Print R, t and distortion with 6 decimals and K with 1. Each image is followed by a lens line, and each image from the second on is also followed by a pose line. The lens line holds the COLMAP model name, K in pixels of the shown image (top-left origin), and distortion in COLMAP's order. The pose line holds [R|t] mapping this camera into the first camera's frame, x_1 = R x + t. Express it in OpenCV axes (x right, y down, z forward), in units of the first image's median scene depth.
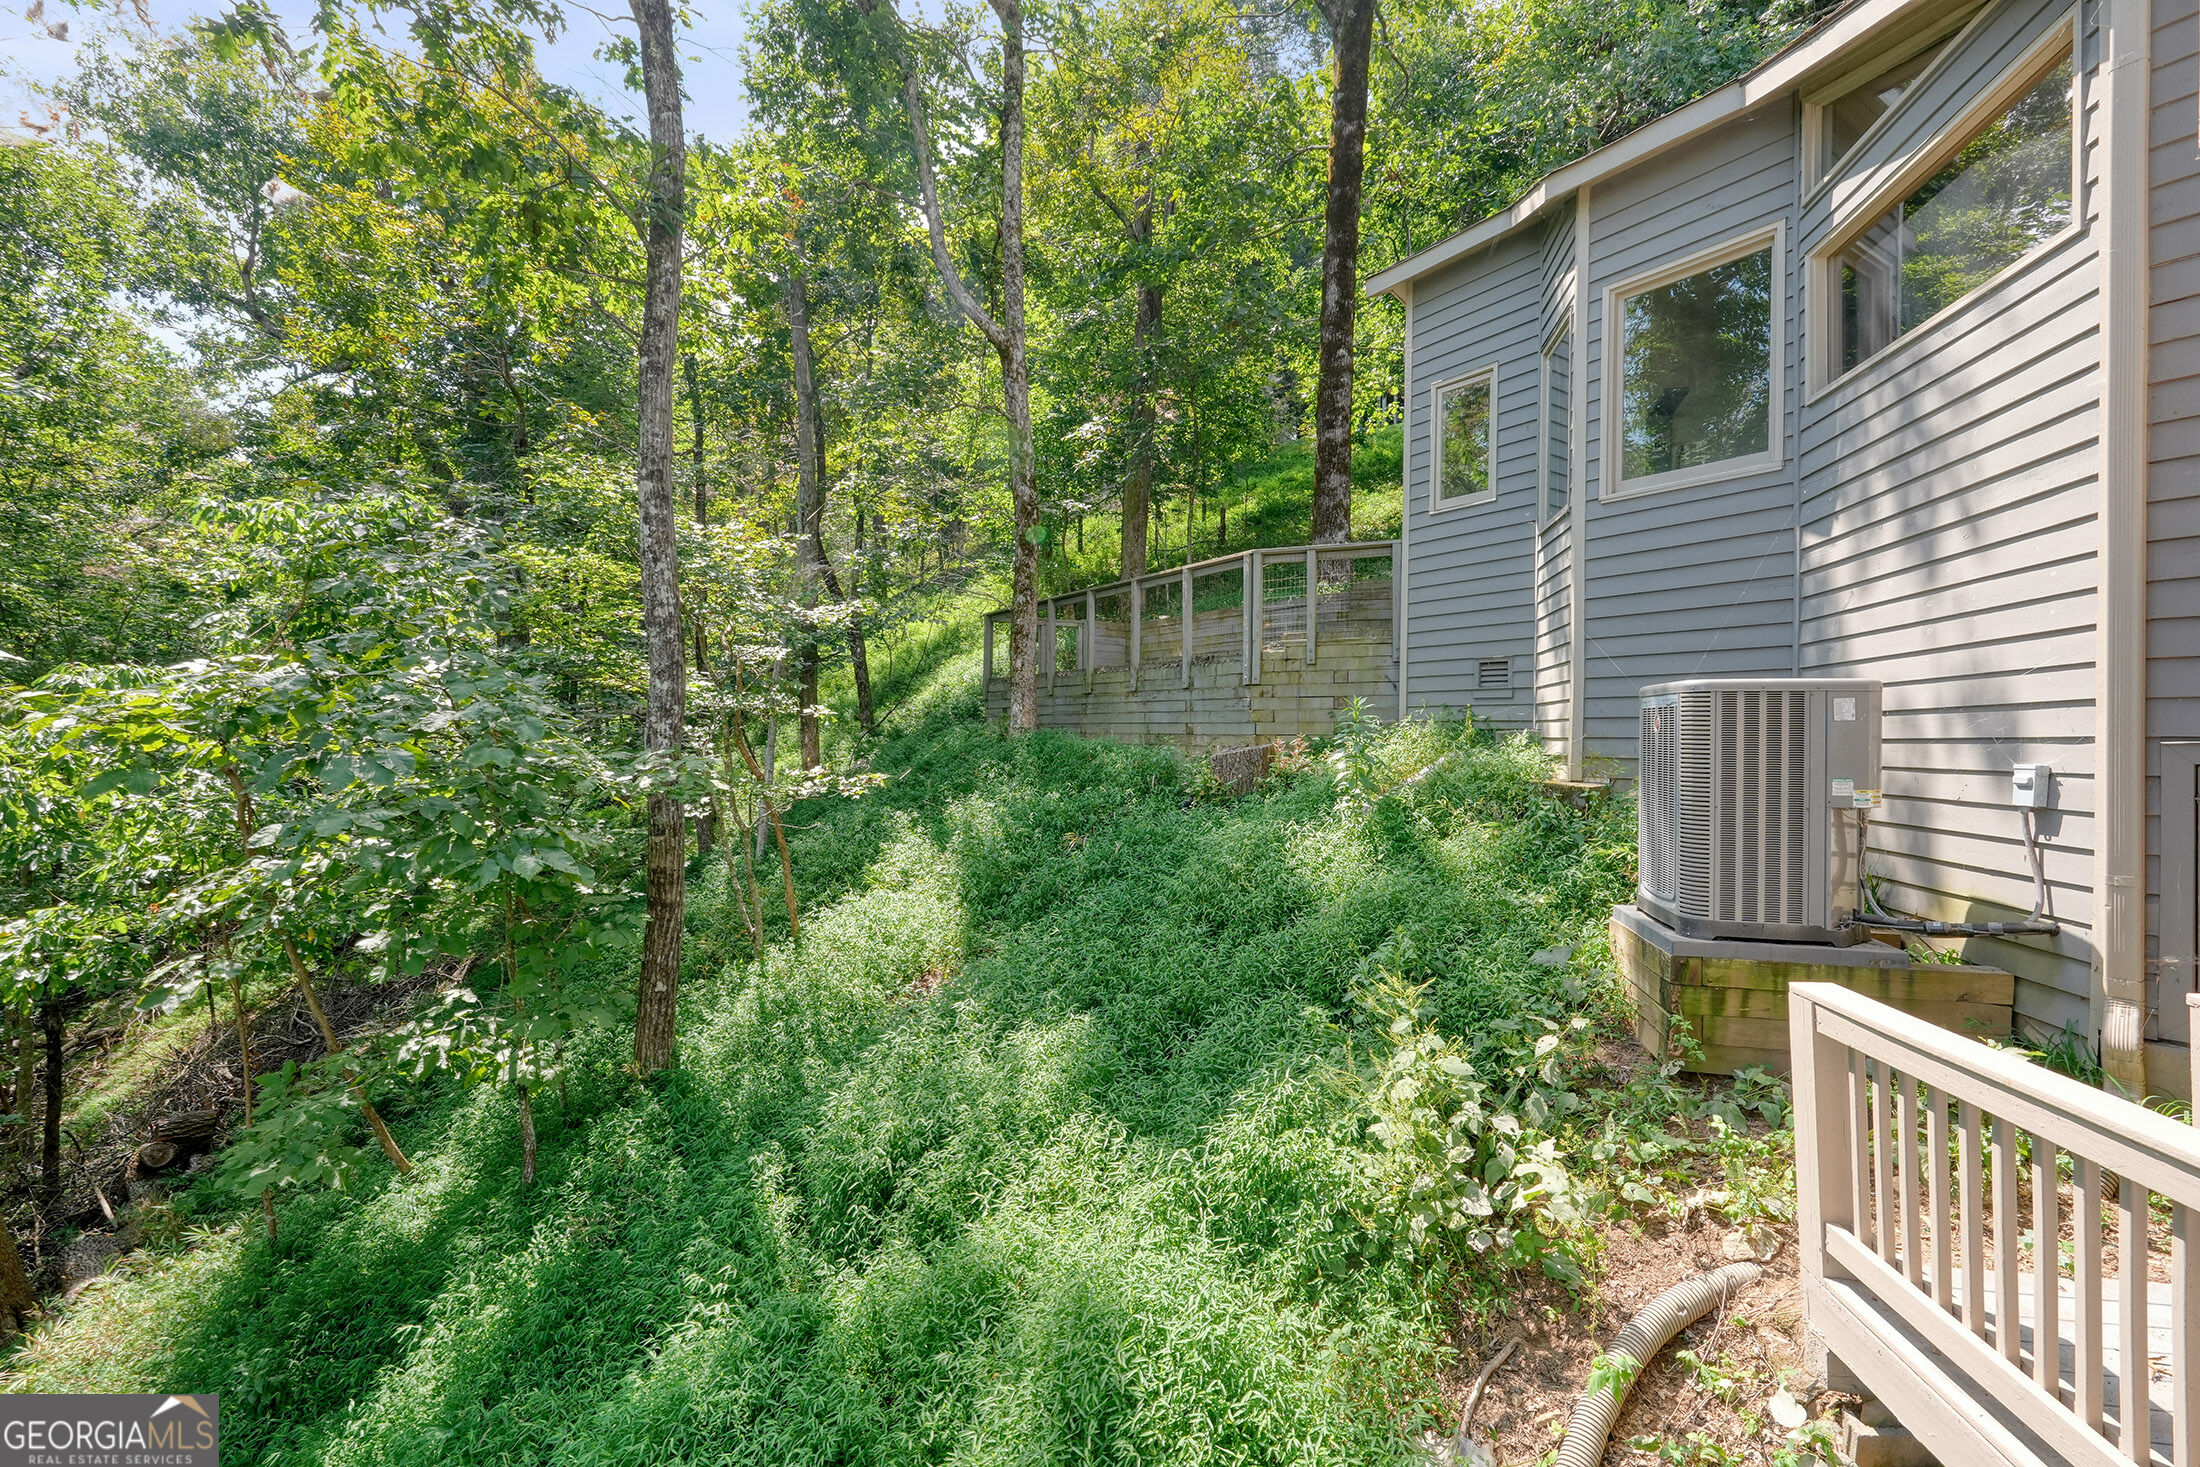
lens RADIAL K [[932.2, 0, 1108.2], [0, 932.2, 723.4], [0, 0, 1]] dist [0.002145, 0.000216]
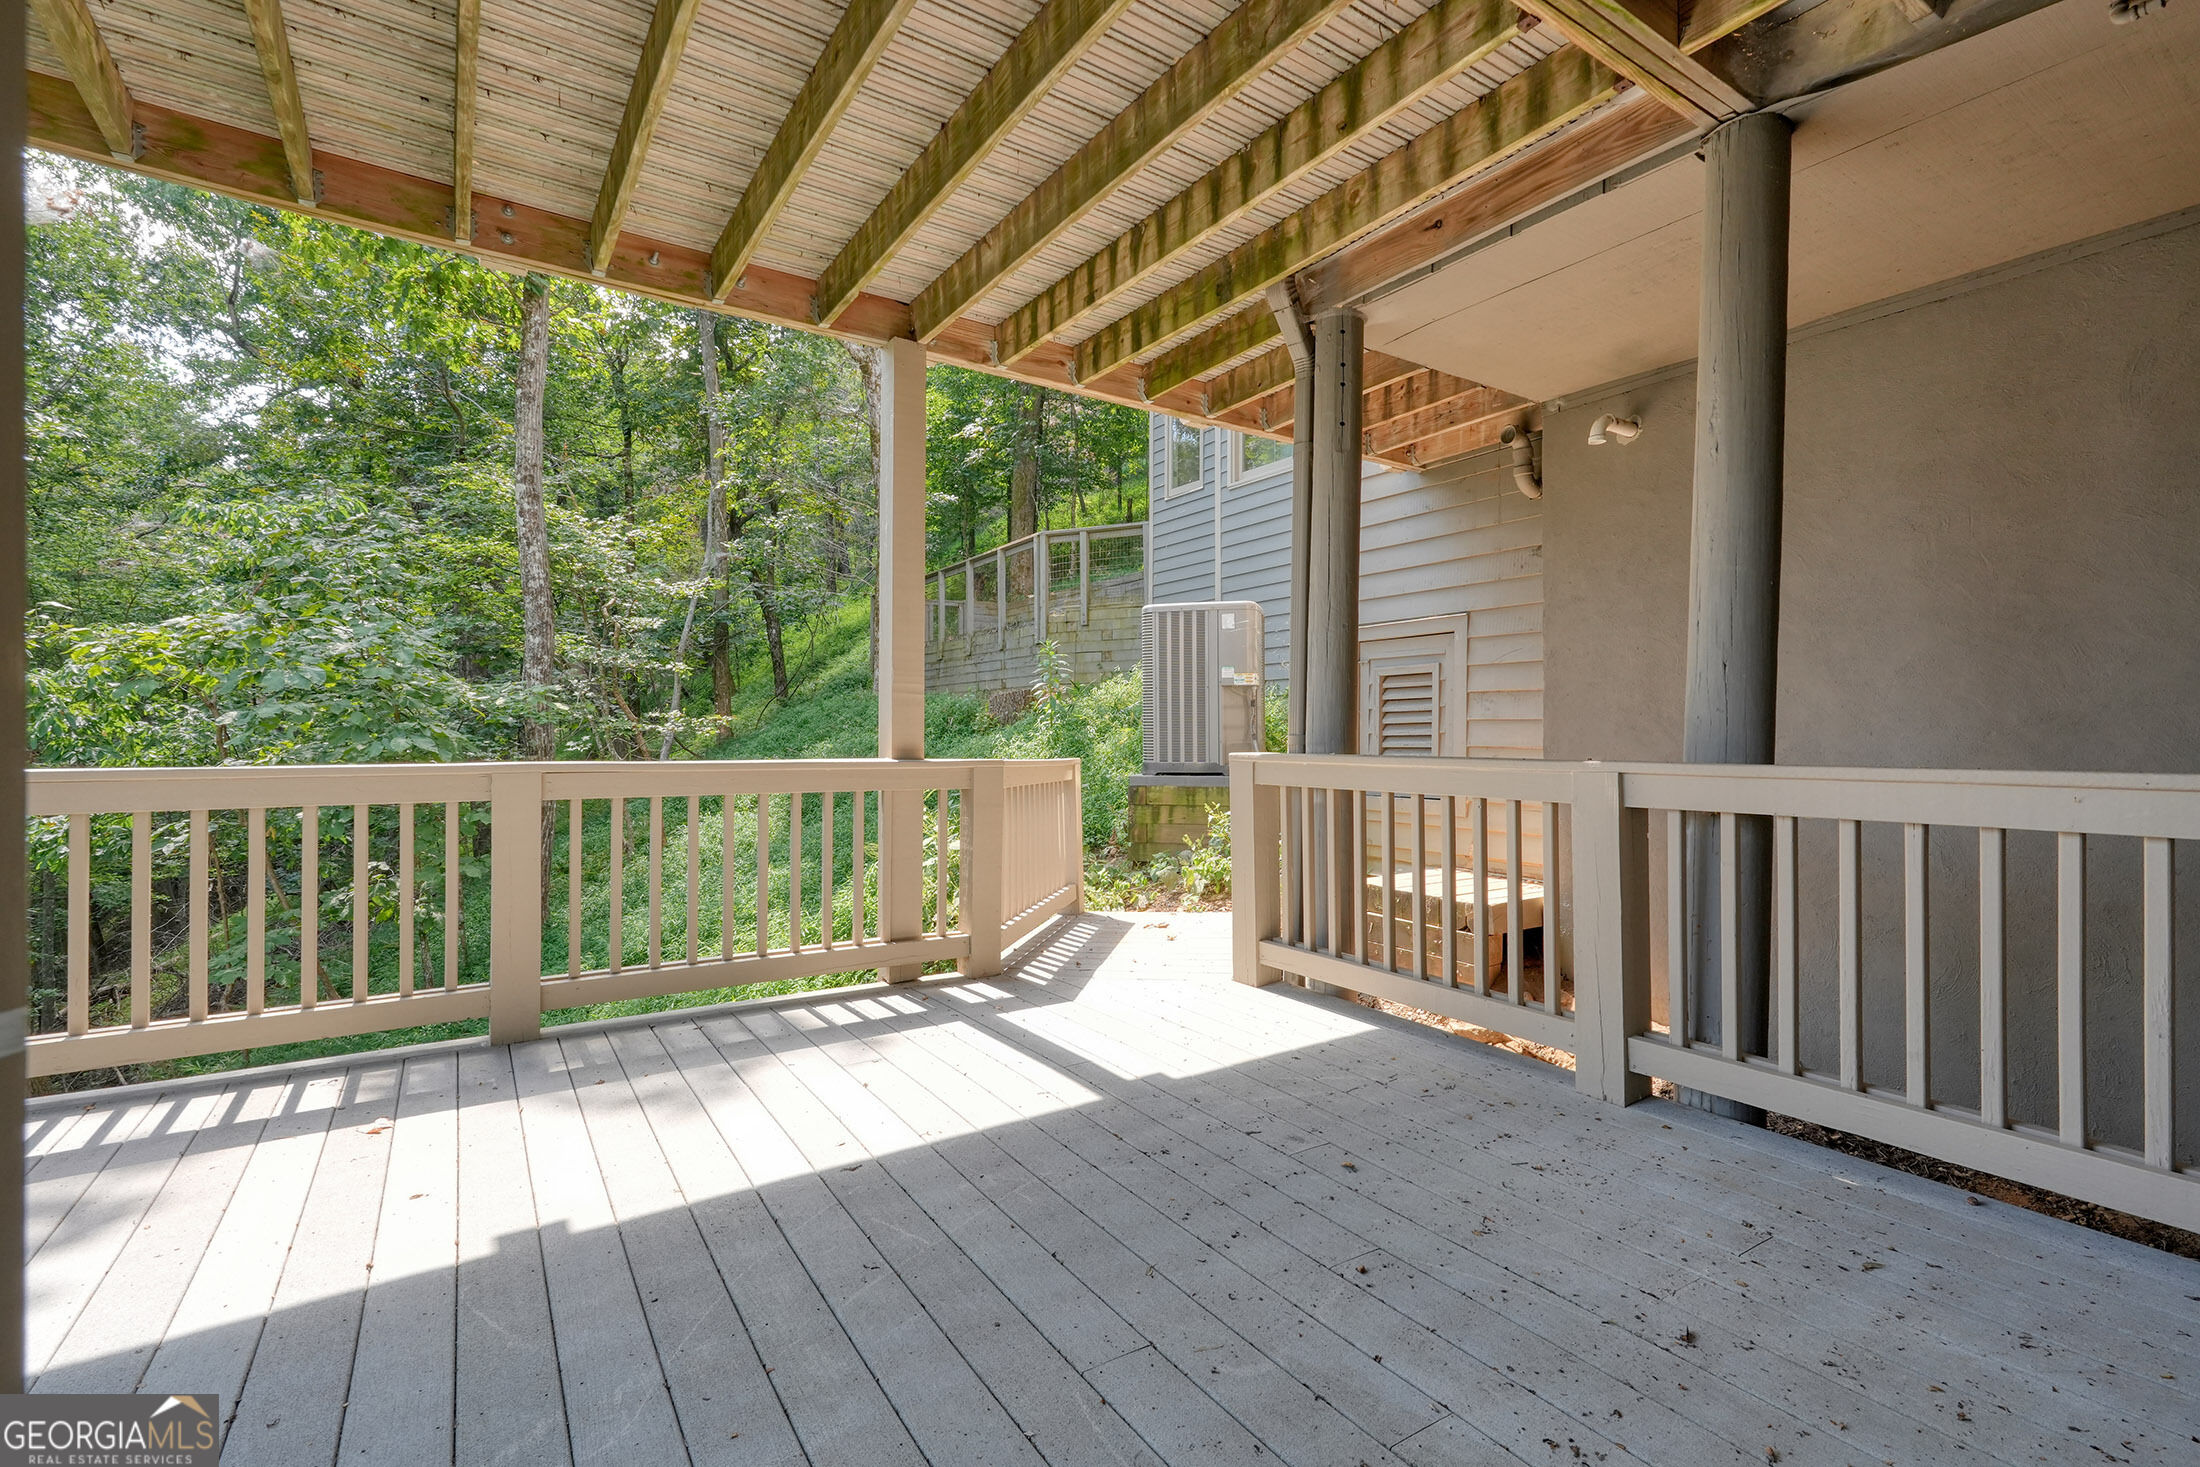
lens RADIAL K [[967.9, 0, 1094.1], [0, 967.9, 722.4], [0, 0, 1]] dist [0.005958, -0.000829]
pose [[0.999585, -0.009567, -0.027163, 0.157051], [0.009517, 0.999953, -0.001969, 0.039211], [0.027181, 0.001710, 0.999629, -0.155130]]
